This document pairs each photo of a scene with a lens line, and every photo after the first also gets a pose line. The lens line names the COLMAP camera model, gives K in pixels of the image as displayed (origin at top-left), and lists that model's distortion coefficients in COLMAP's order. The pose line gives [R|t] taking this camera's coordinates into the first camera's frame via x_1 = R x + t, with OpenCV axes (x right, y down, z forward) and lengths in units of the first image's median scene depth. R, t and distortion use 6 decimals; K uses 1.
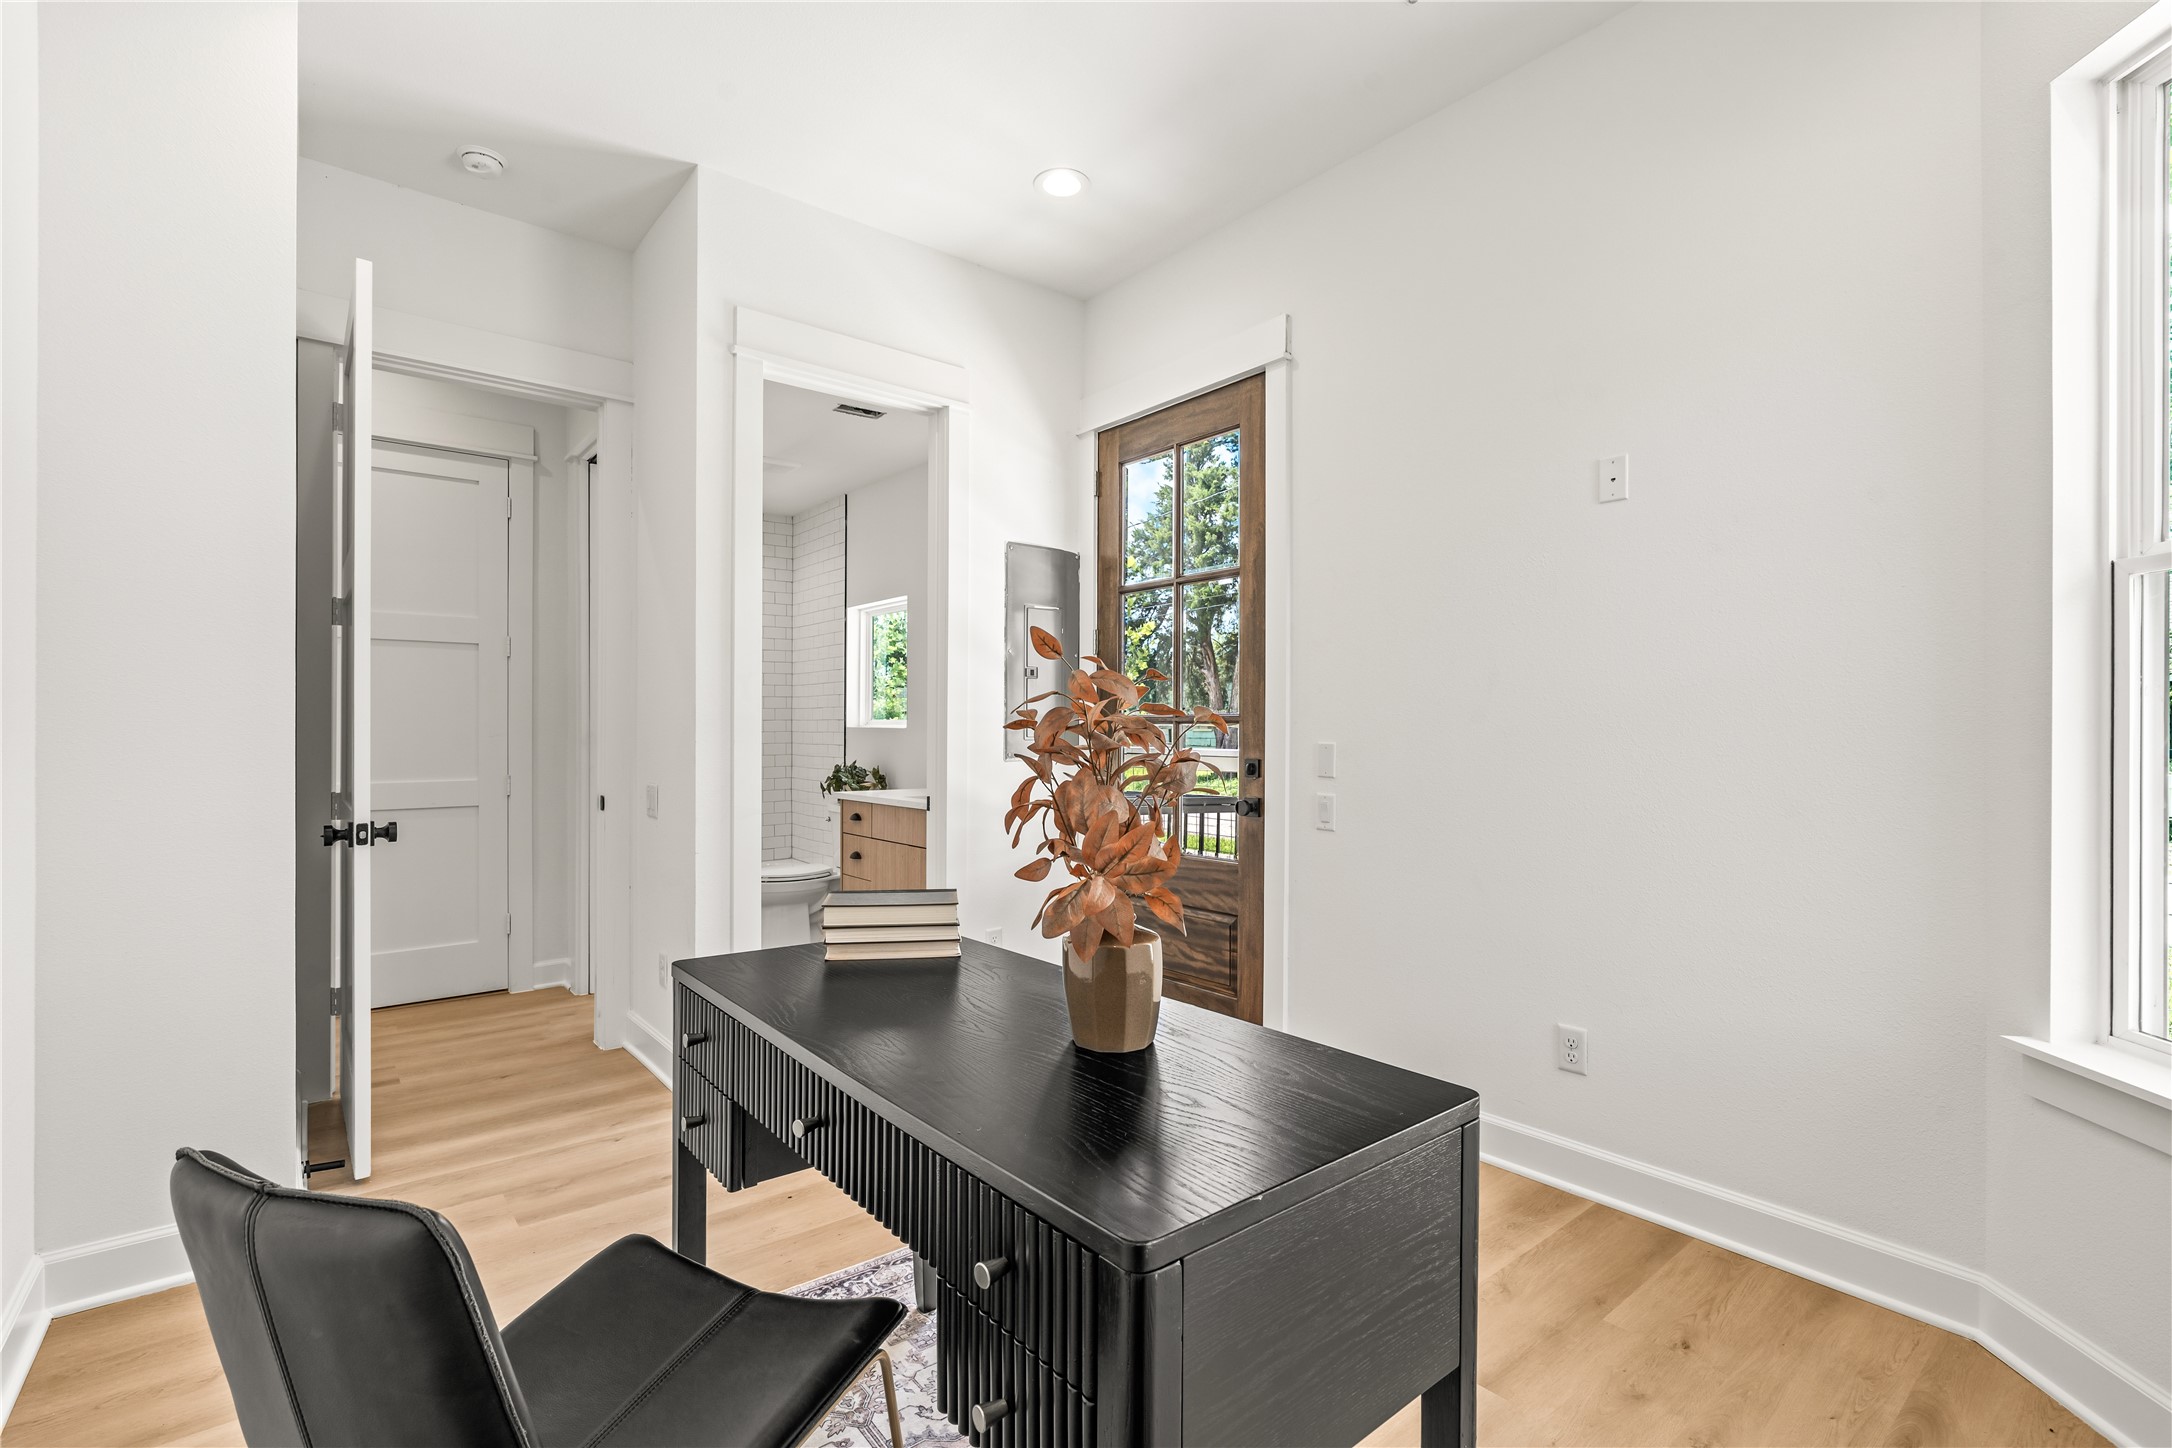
lens RADIAL K [[978.6, 0, 1089.7], [0, 978.6, 729.8], [0, 0, 1]] dist [-0.009578, 0.000766]
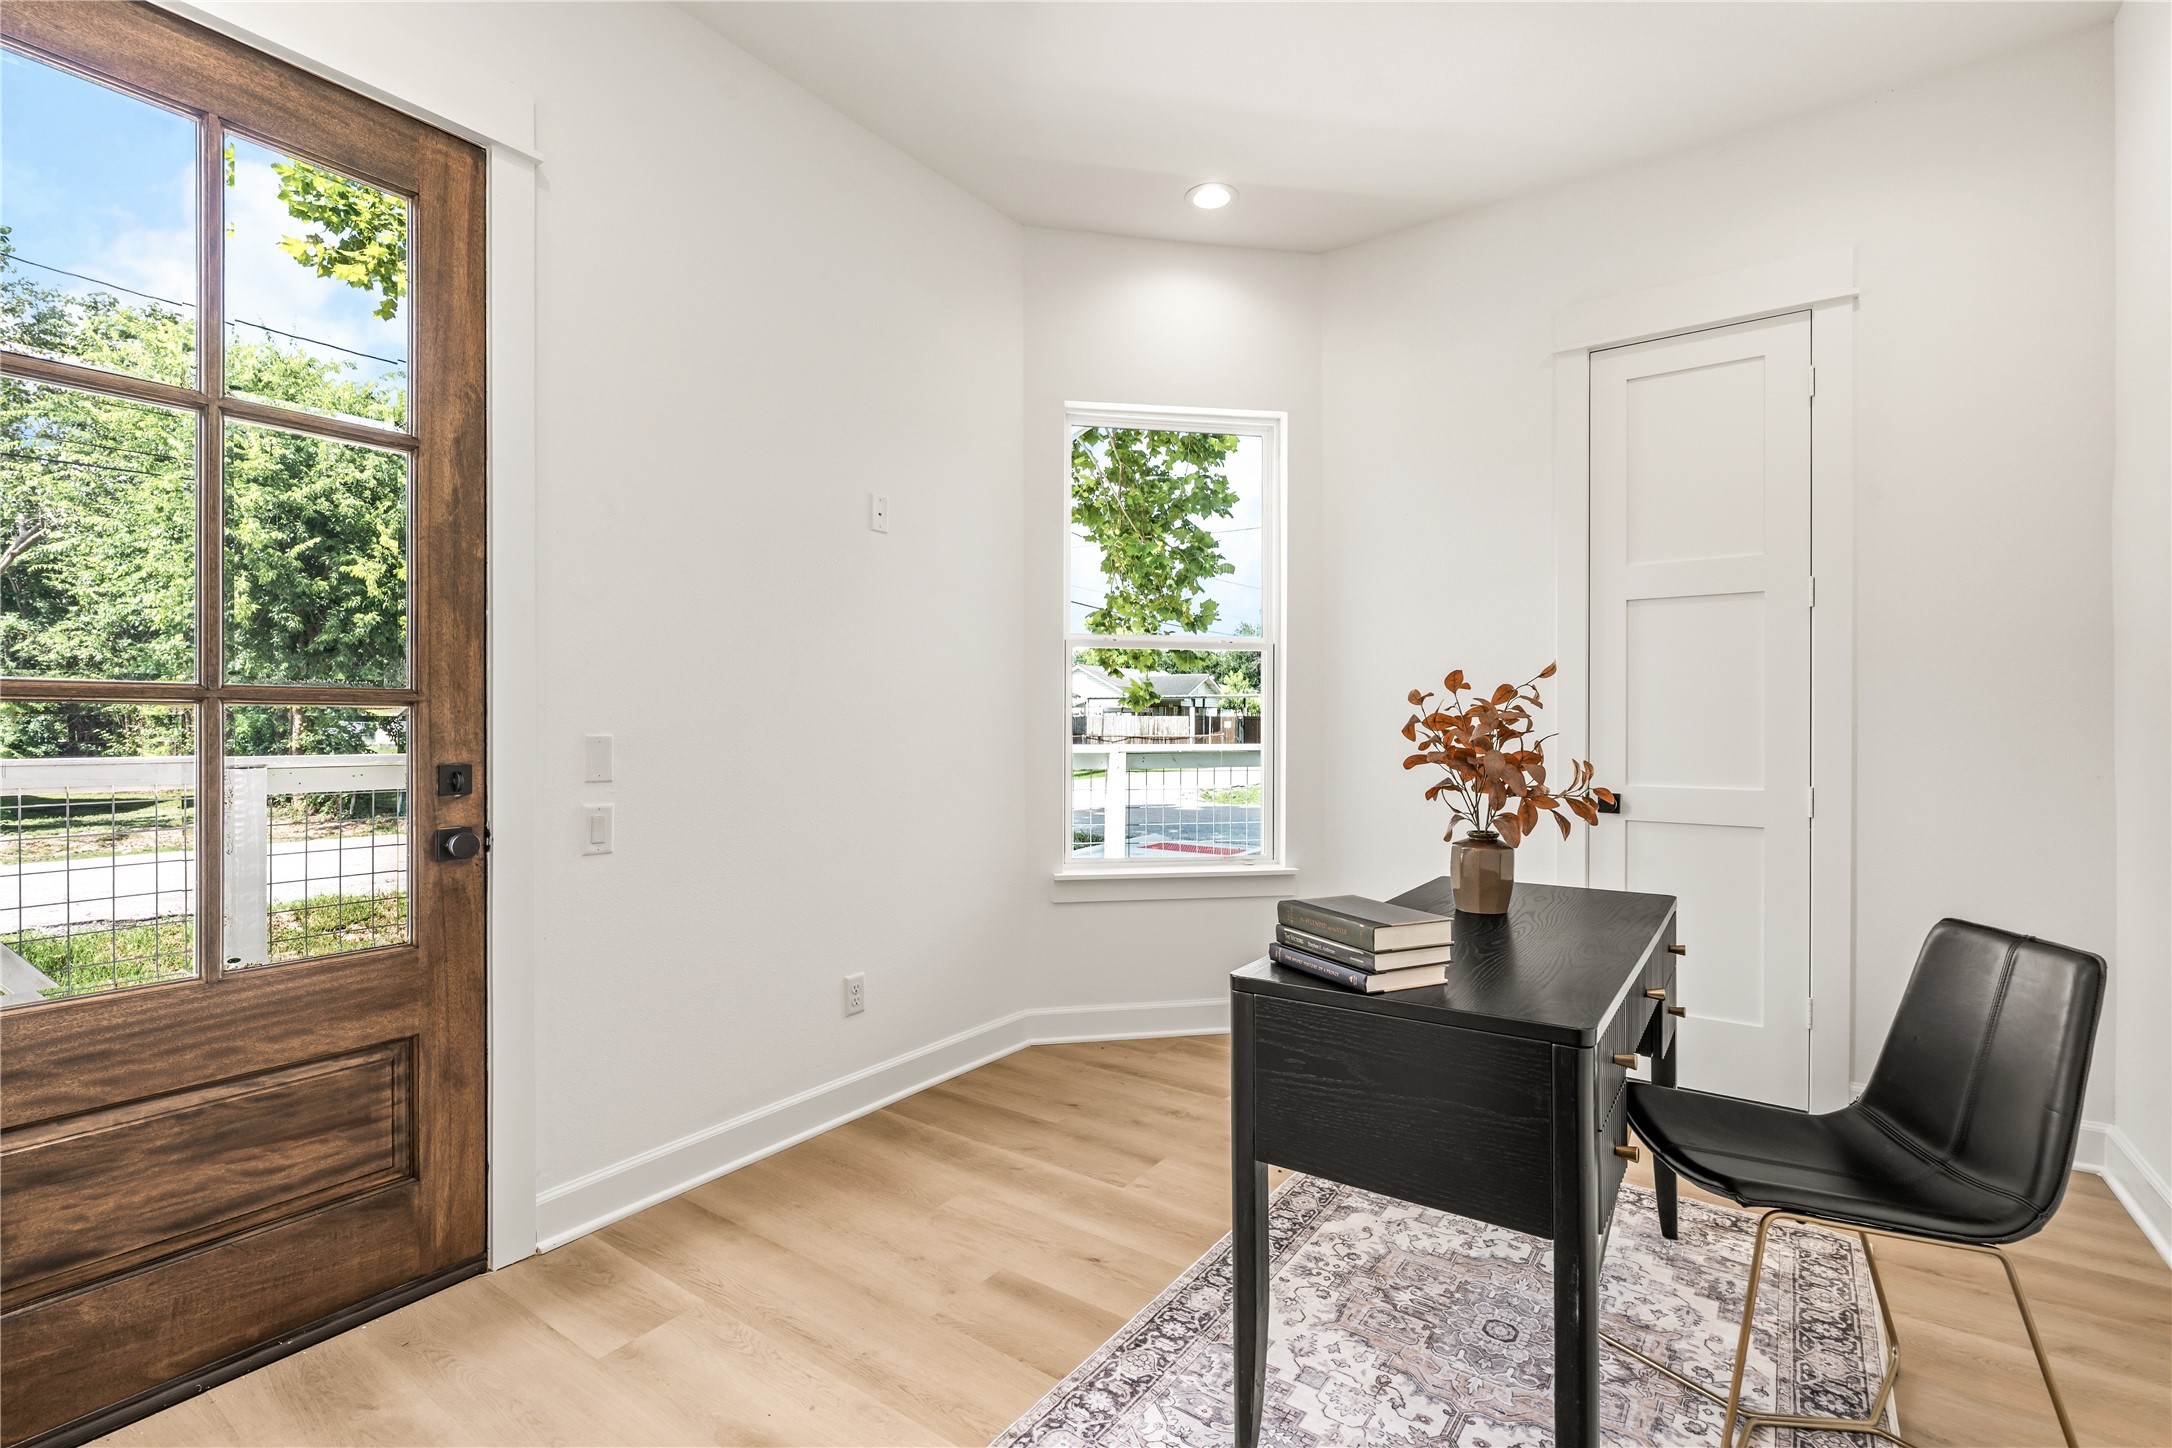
lens RADIAL K [[978.6, 0, 1082.9], [0, 978.6, 721.0], [0, 0, 1]] dist [-0.009578, 0.000766]
pose [[-0.258260, -0.001530, 0.966074, -0.713831], [-0.001268, 0.999998, 0.001245, 0.001600], [-0.966075, -0.000903, -0.258262, 1.063967]]
